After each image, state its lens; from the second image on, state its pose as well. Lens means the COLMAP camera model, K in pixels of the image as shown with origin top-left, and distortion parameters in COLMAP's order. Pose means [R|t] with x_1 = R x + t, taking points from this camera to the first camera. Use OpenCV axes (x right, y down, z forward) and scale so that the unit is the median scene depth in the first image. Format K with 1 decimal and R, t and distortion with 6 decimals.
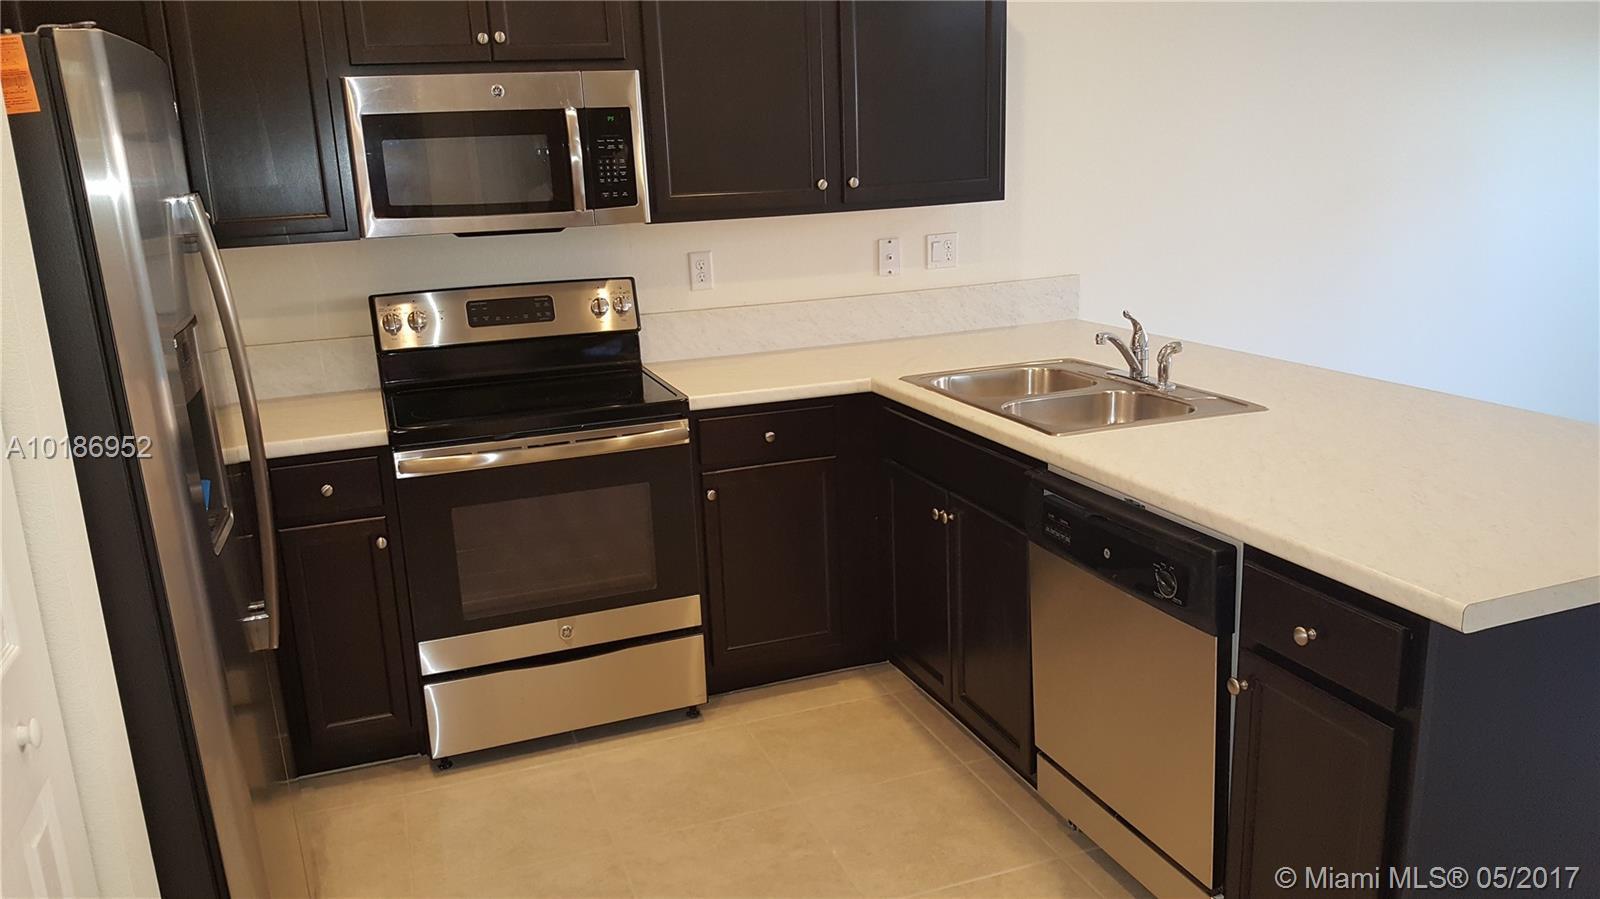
lens RADIAL K [[1188.9, 0, 780.0], [0, 1188.9, 456.5], [0, 0, 1]] dist [0.219061, -0.686837]
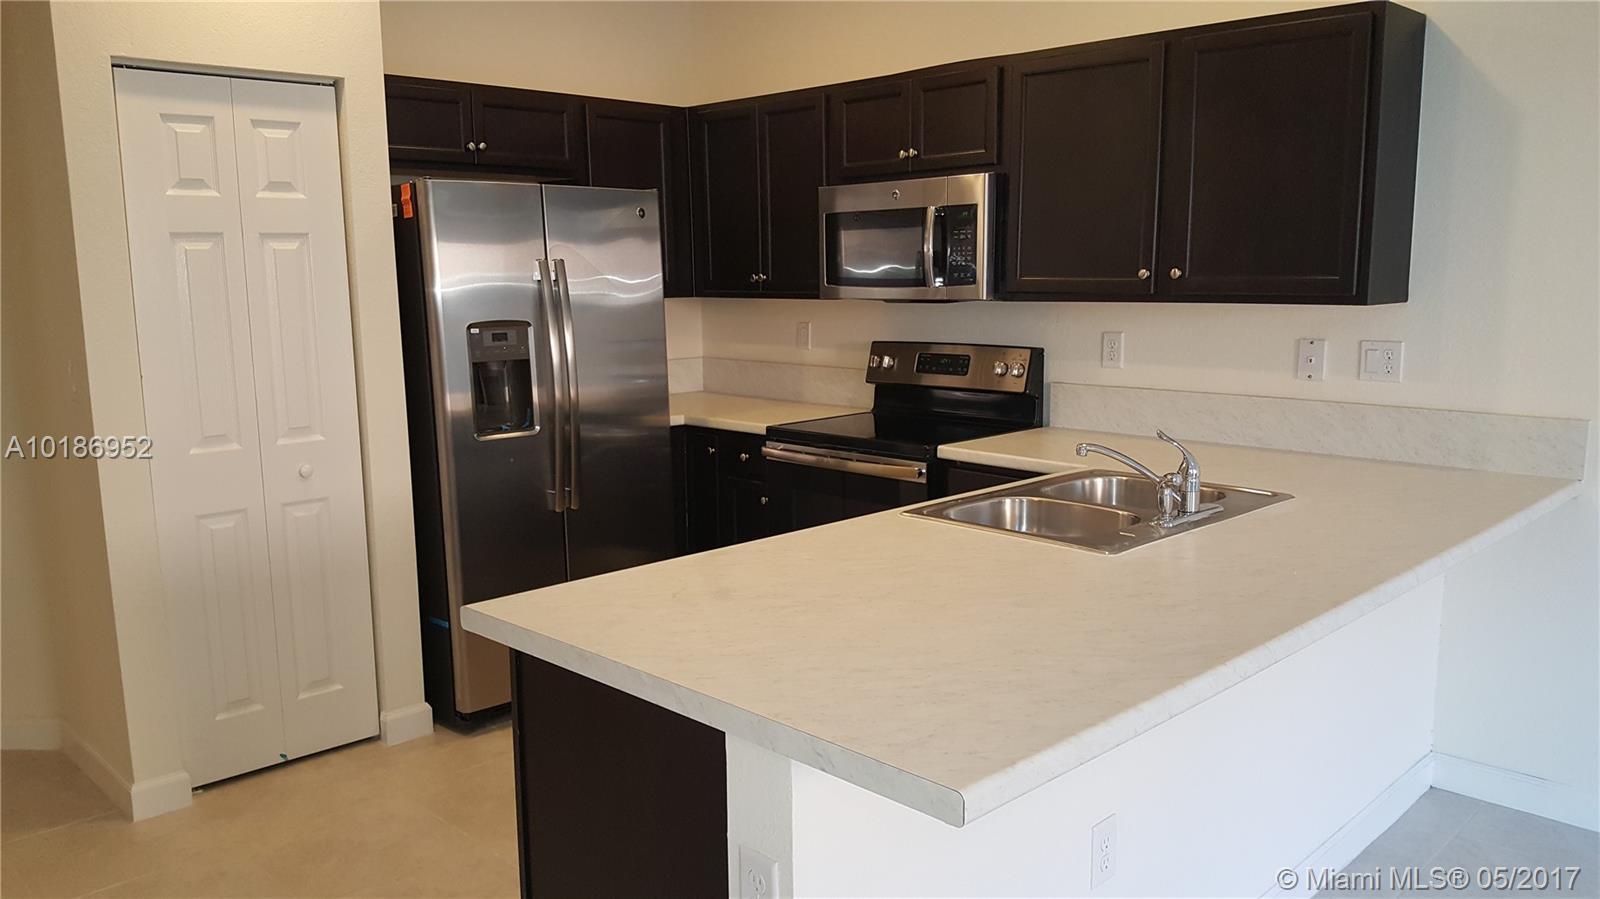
lens RADIAL K [[1188.9, 0, 780.0], [0, 1188.9, 456.5], [0, 0, 1]] dist [0.219061, -0.686837]
pose [[0.408360, 0.183661, -0.894154, 0.830120], [-0.224051, 0.969752, 0.096864, -0.108698], [0.884897, 0.160781, 0.437157, 0.317920]]
